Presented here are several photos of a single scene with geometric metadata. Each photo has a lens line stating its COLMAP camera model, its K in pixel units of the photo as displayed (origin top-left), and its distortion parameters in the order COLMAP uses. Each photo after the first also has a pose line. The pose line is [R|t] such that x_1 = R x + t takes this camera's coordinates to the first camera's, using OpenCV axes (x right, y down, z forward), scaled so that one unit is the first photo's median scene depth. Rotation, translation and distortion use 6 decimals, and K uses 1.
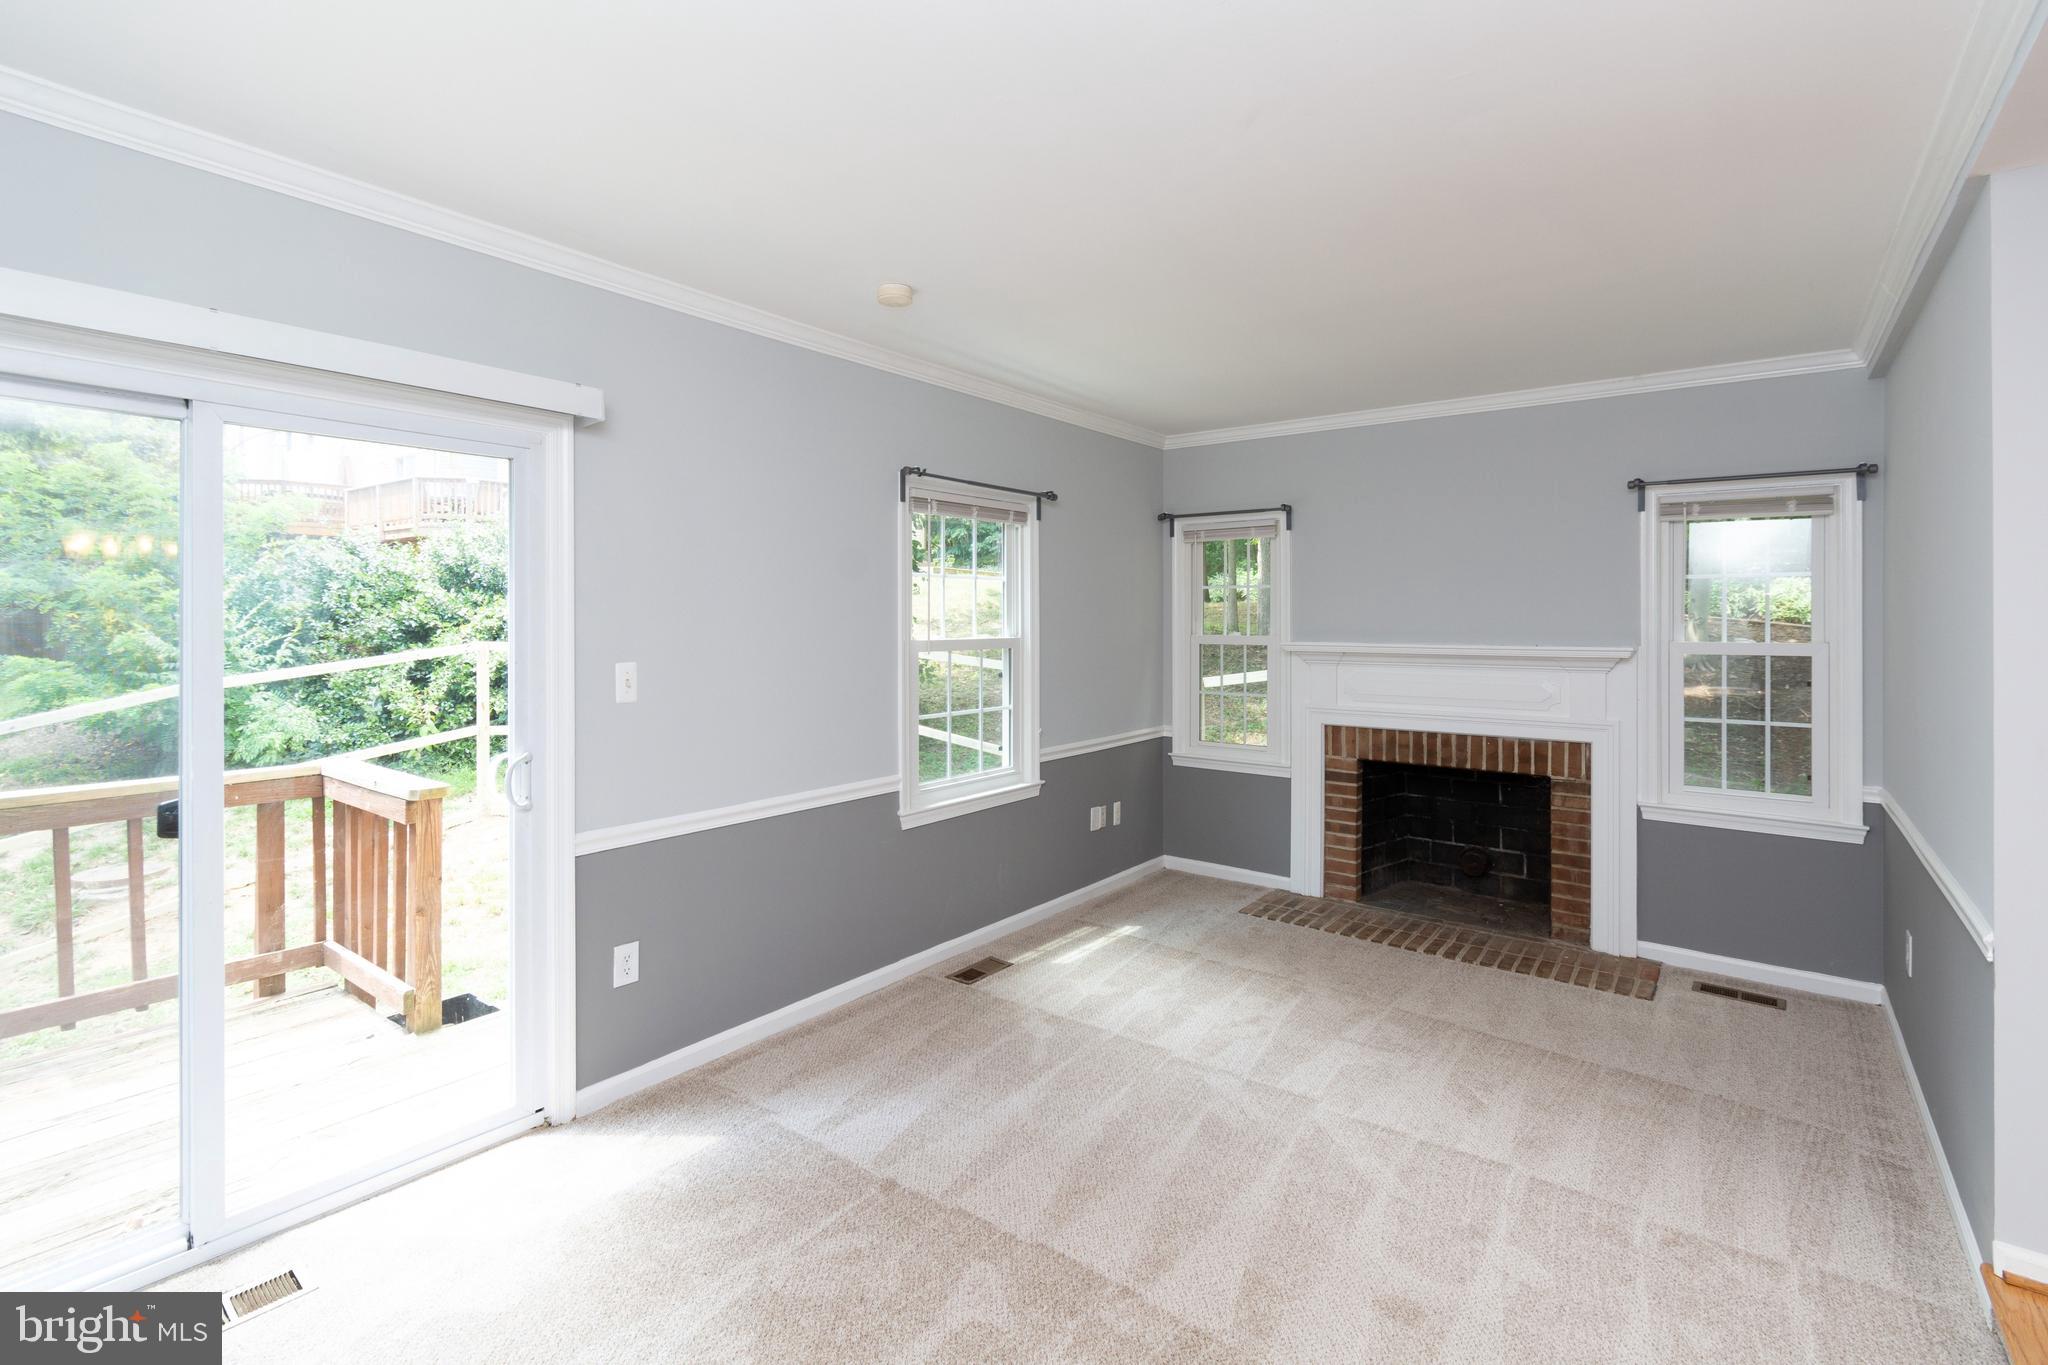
lens RADIAL K [[935.4, 0, 1031.0], [0, 935.4, 611.0], [0, 0, 1]] dist [0.001539, -0.000363]
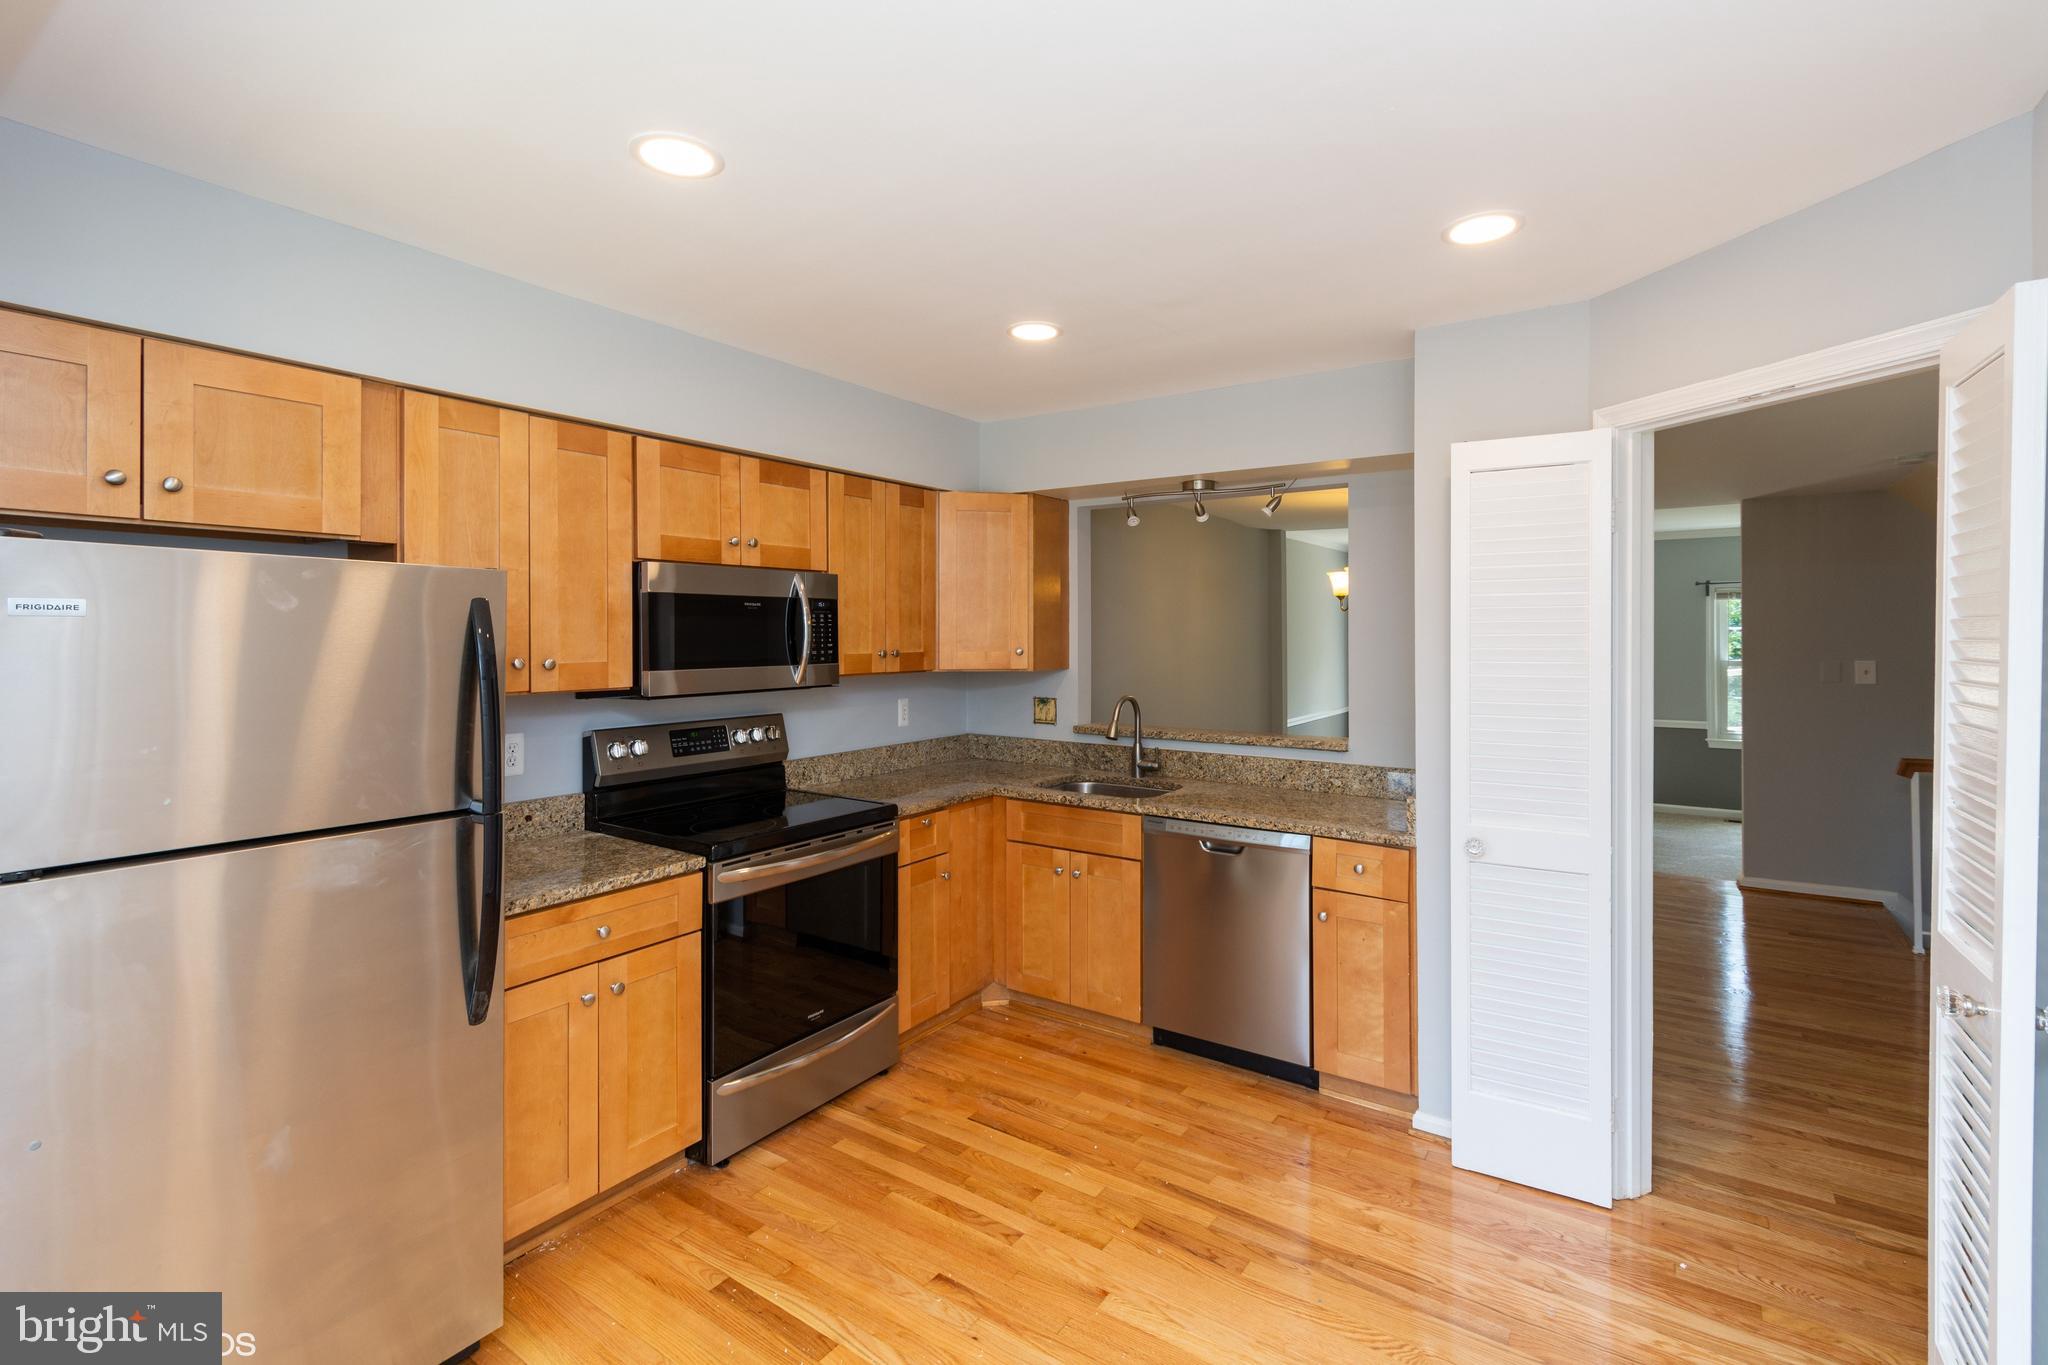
lens RADIAL K [[916.7, 0, 1022.4], [0, 916.7, 627.0], [0, 0, 1]] dist [0.000564, -0.000148]
pose [[0.040625, -0.009814, -0.999126, 1.906222], [0.003942, 0.999946, -0.009662, -0.029640], [0.999167, -0.003546, 0.040662, -0.664865]]
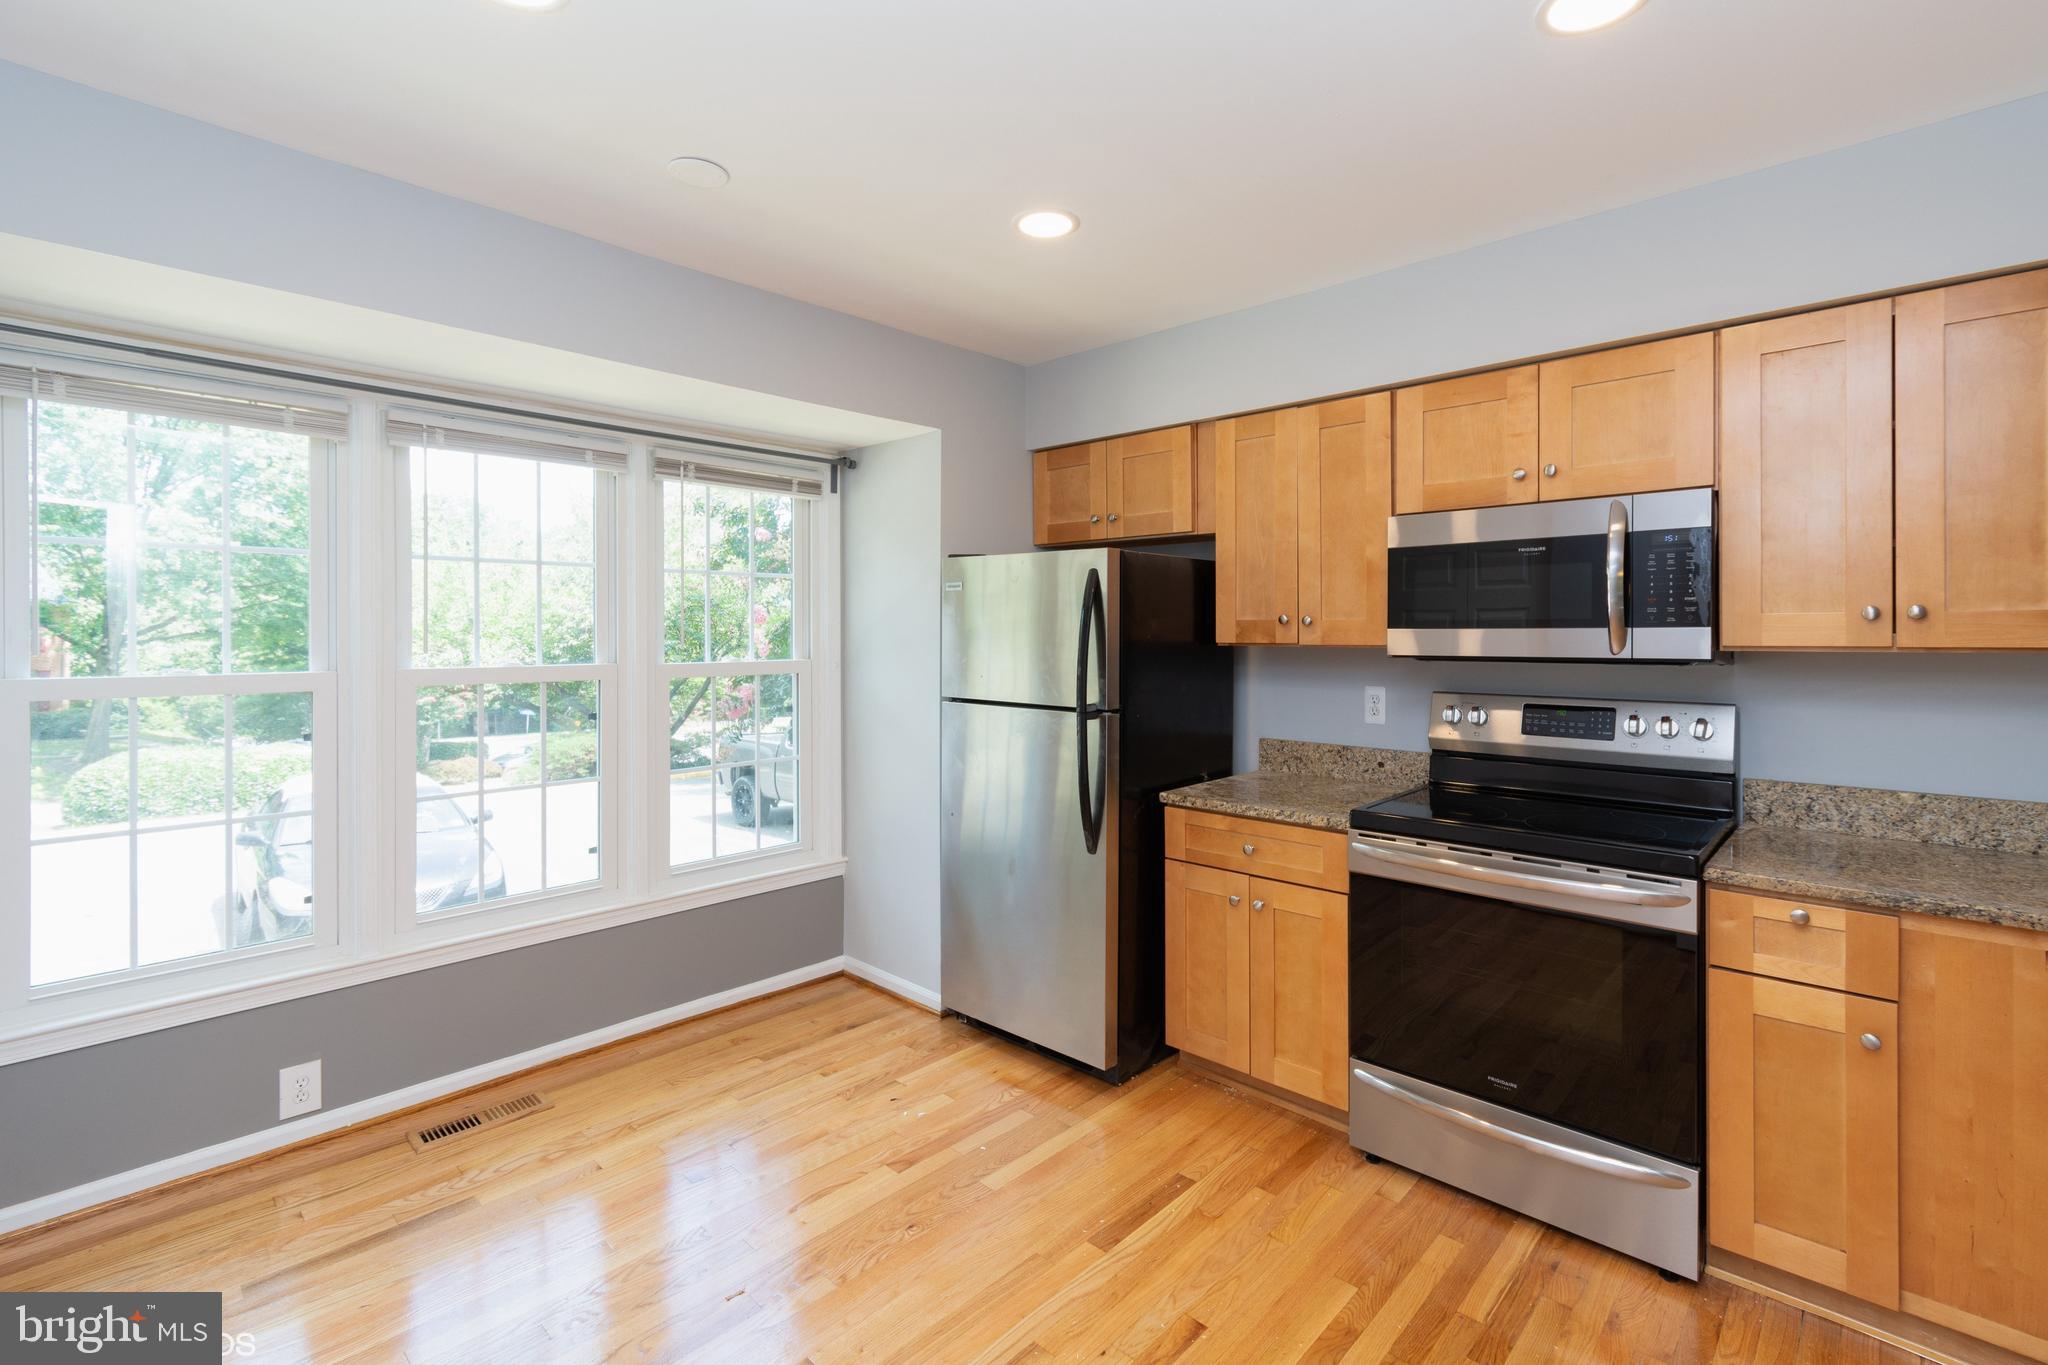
lens RADIAL K [[913.1, 0, 1048.7], [0, 913.1, 631.3], [0, 0, 1]] dist [-0.001315, -0.000330]
pose [[-0.995476, -0.000972, 0.095008, 1.396957], [-0.001427, 0.999988, -0.004730, 0.000627], [-0.095003, -0.004845, -0.995465, -0.231340]]
